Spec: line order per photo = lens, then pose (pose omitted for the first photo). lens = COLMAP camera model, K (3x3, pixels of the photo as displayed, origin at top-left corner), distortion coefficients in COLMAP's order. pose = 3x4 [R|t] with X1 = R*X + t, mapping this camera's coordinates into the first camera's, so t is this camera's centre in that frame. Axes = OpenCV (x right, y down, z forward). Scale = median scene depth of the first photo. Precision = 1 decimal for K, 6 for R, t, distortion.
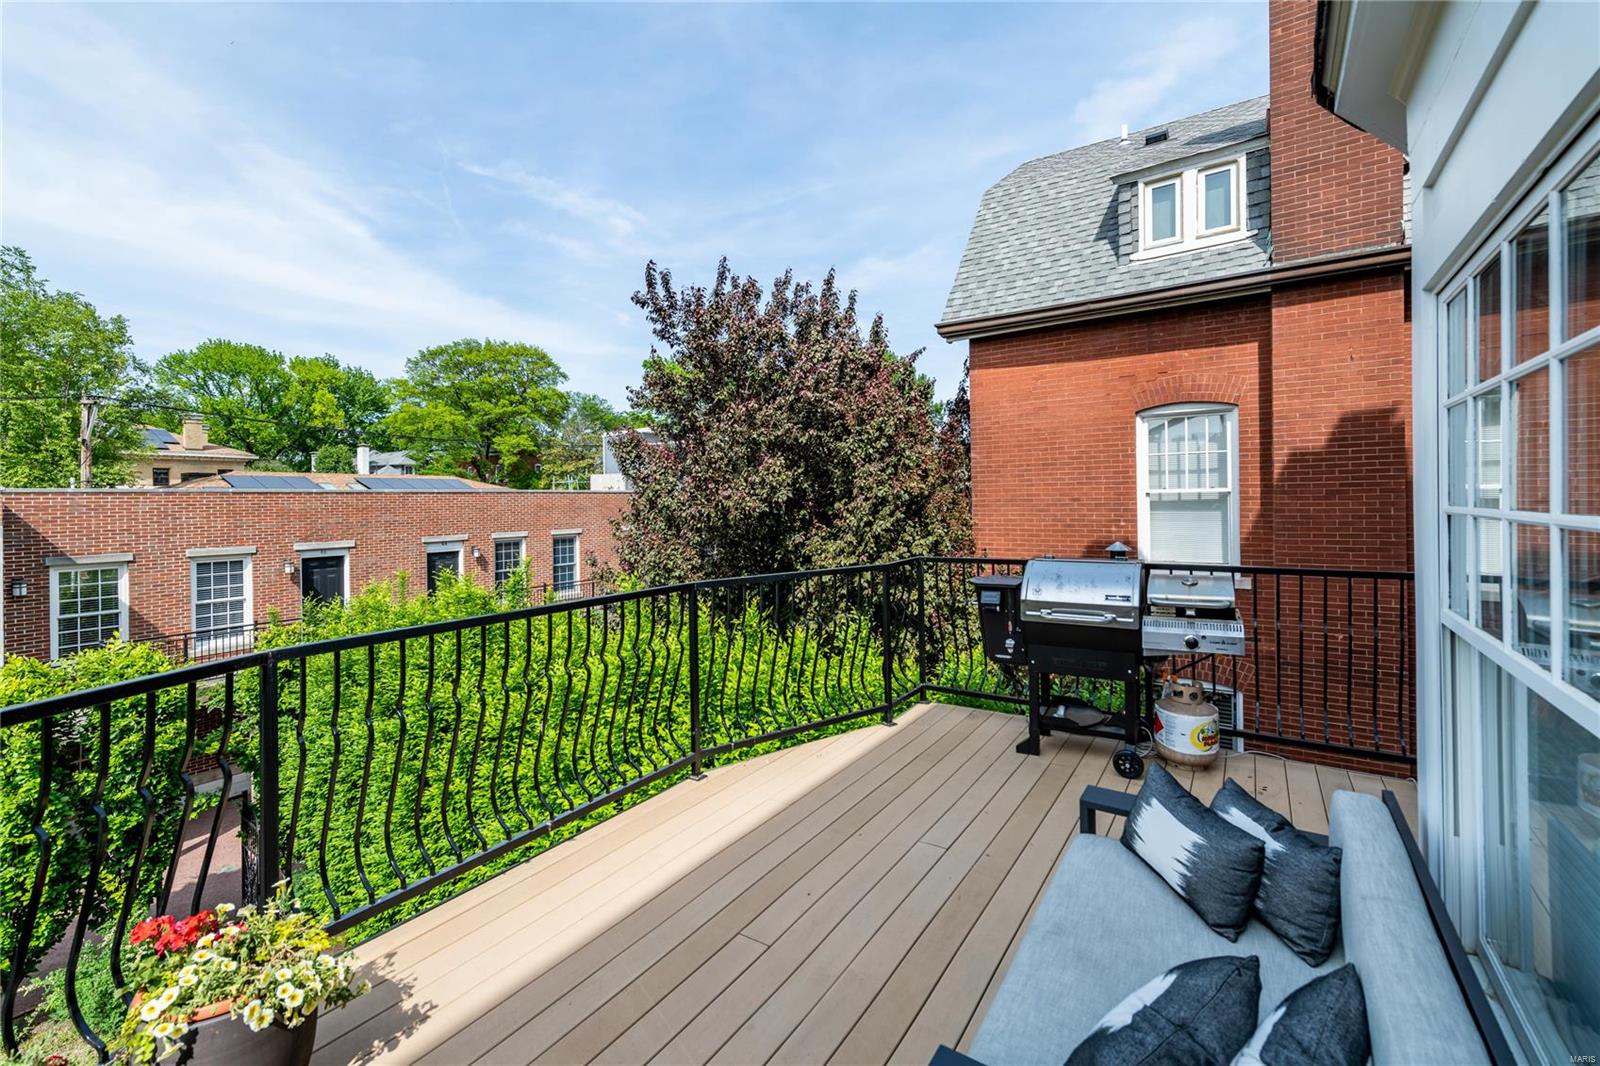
lens RADIAL K [[684.4, 0, 794.8], [0, 684.4, 500.5], [0, 0, 1]] dist [0.009881, -0.000121]
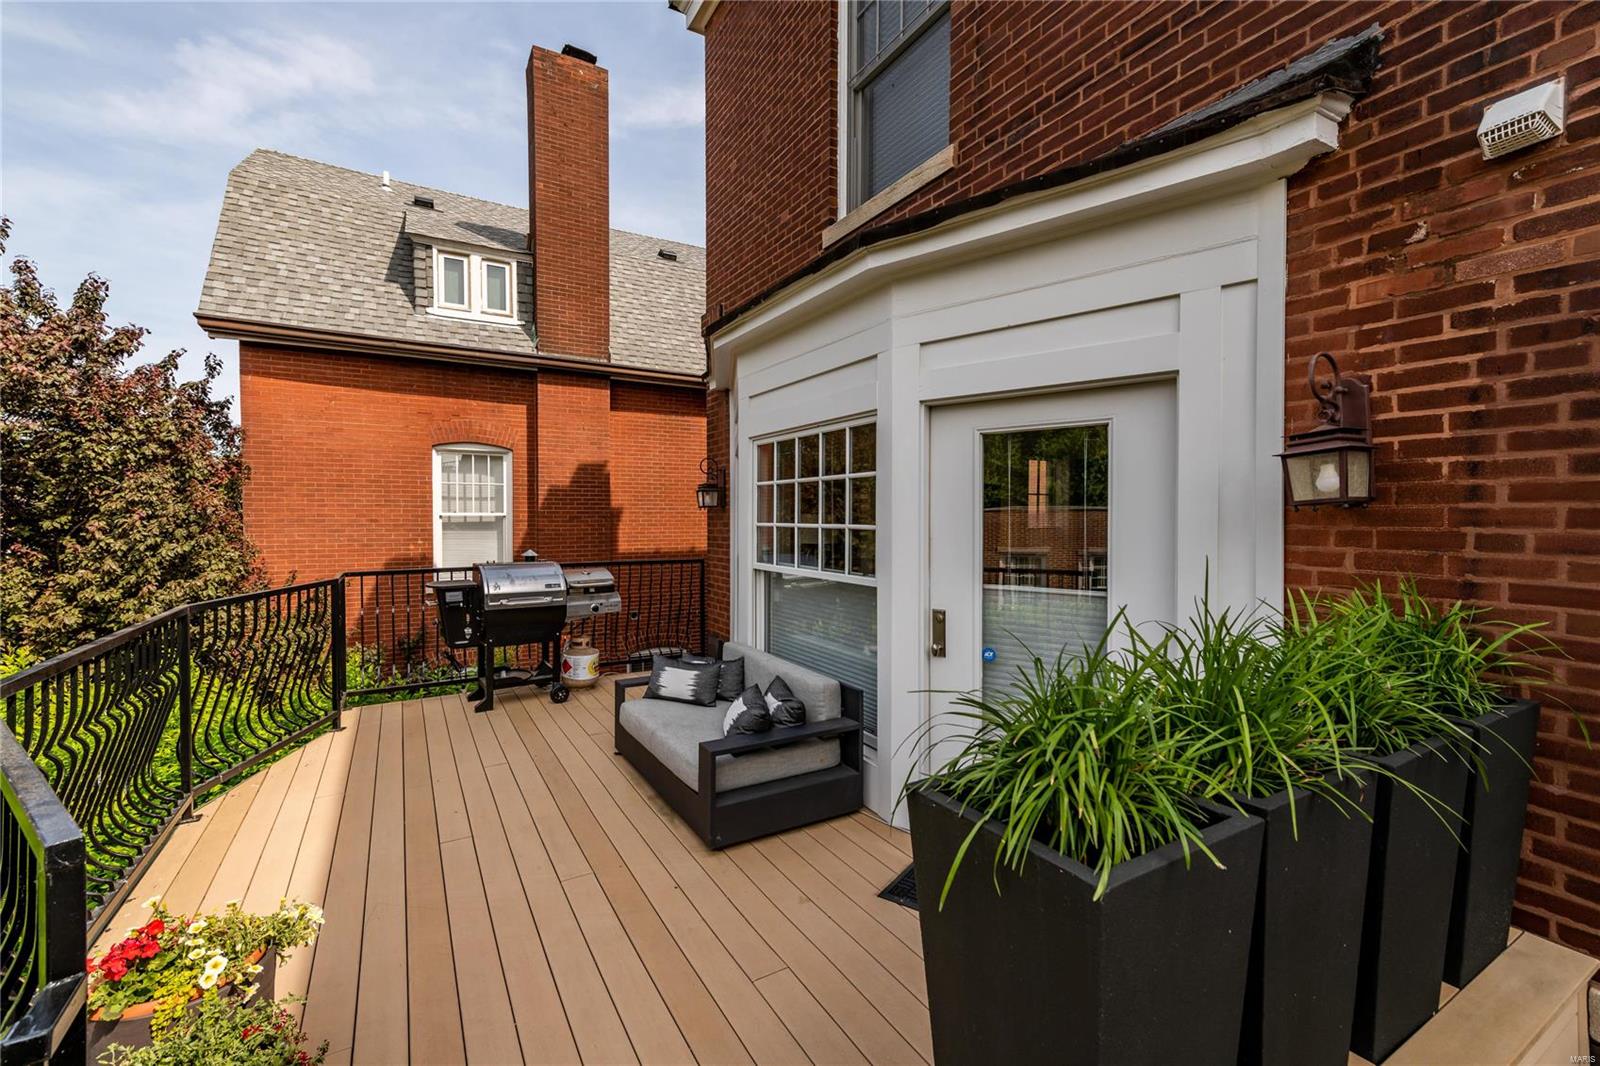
lens RADIAL K [[677.0, 0, 800.0], [0, 677.0, 533.0], [0, 0, 1]] dist [0.000842, 0.000003]
pose [[0.423254, -0.004696, 0.905999, -0.290106], [-0.007259, 0.999937, 0.008573, 0.004877], [-0.905982, -0.010205, 0.423193, -0.050673]]
